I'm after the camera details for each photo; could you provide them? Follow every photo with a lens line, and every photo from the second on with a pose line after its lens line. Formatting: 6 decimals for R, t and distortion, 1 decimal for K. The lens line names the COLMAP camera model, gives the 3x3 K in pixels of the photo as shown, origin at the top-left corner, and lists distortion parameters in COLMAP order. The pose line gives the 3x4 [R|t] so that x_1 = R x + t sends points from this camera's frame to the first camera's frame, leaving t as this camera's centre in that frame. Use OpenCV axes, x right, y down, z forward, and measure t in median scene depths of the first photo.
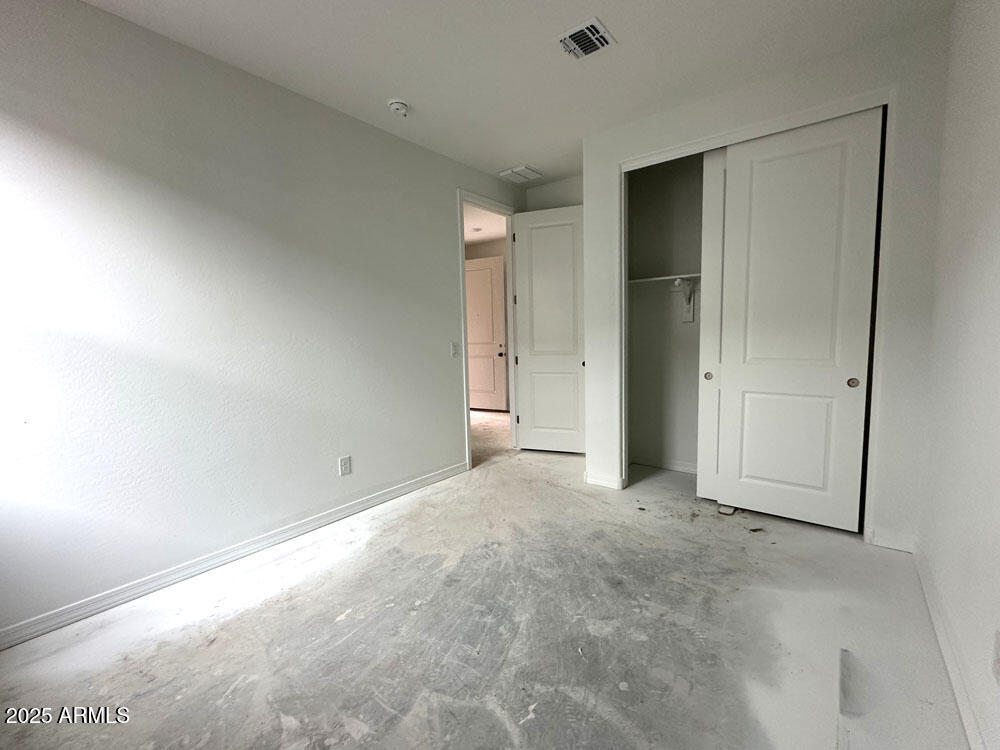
lens RADIAL K [[426.6, 0, 500.0], [0, 426.6, 375.0], [0, 0, 1]] dist [-0.003511, -0.000307]
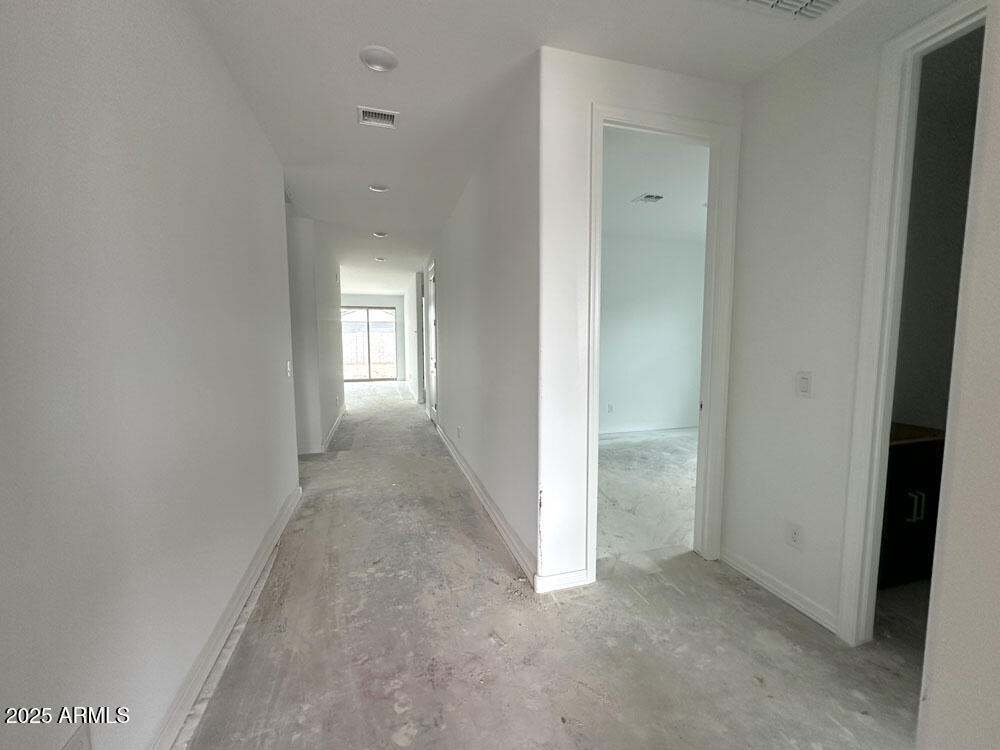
lens RADIAL K [[398.1, 0, 500.0], [0, 398.1, 375.0], [0, 0, 1]] dist [-0.000987, 0.000318]
pose [[-0.813809, -0.028692, 0.580423, -0.337803], [0.073138, 0.985782, 0.151278, -0.342254], [-0.576511, 0.165562, -0.800140, 3.180028]]
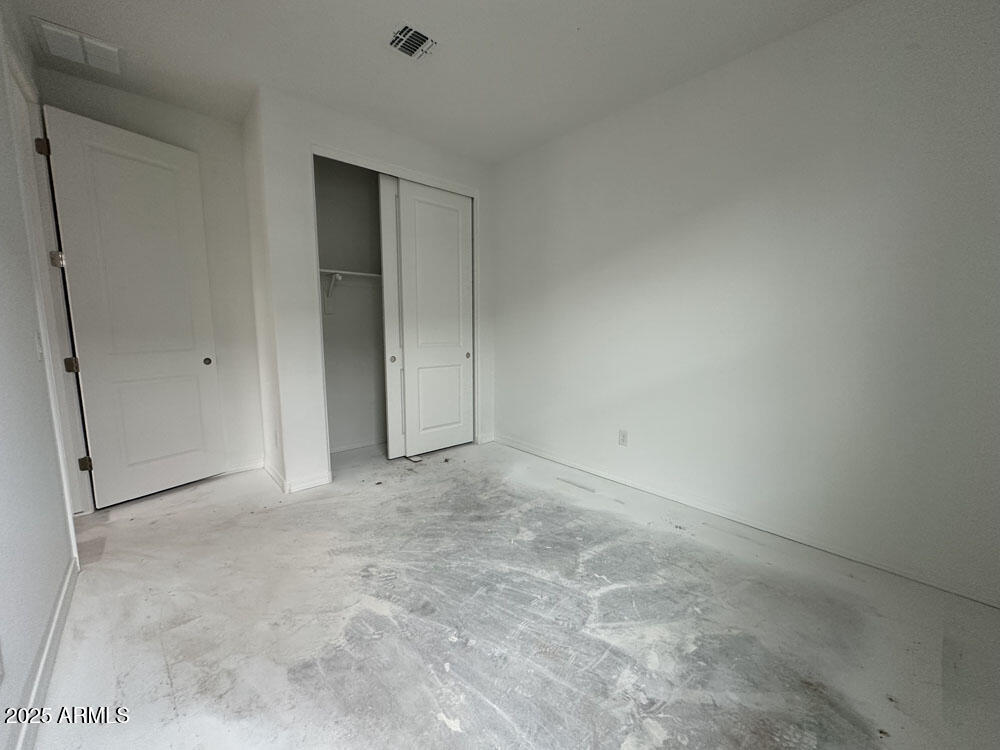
lens RADIAL K [[398.1, 0, 500.0], [0, 398.1, 375.0], [0, 0, 1]] dist [-0.000987, 0.000318]
pose [[0.165259, -0.100145, 0.981153, -0.868885], [0.087720, 0.992381, 0.086516, -0.035924], [-0.982341, 0.071769, 0.172785, 0.722255]]
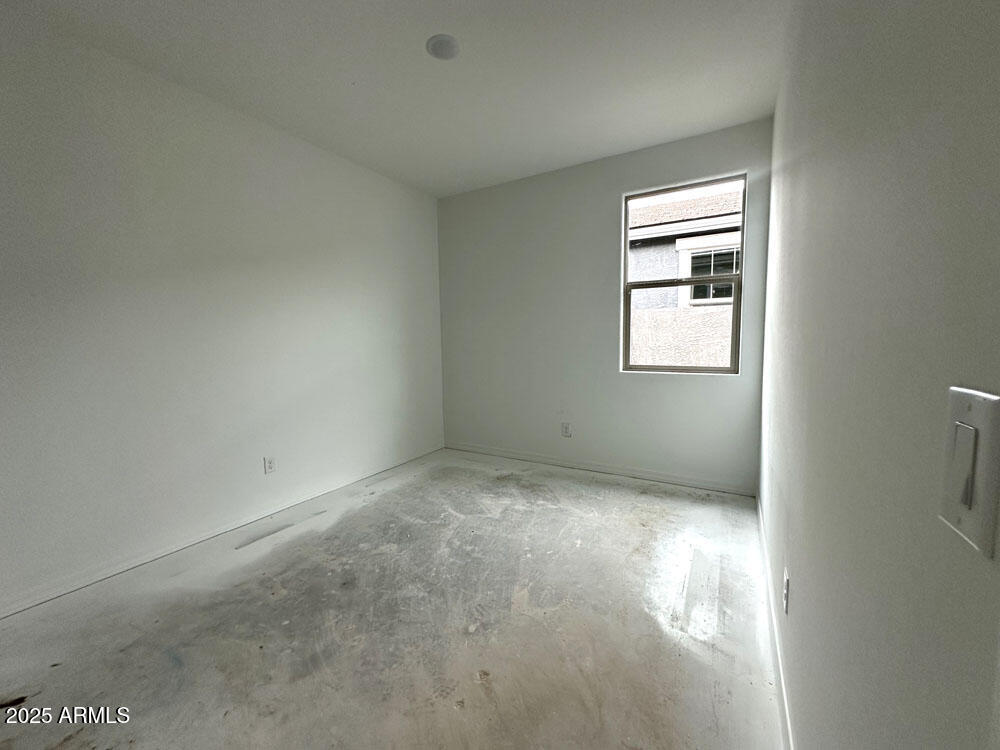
lens RADIAL K [[398.1, 0, 500.0], [0, 398.1, 375.0], [0, 0, 1]] dist [-0.000987, 0.000318]
pose [[-0.989703, 0.054543, -0.132338, 0.009828], [0.028851, 0.981592, 0.188798, -0.180585], [0.140200, 0.183036, -0.973058, 1.949078]]
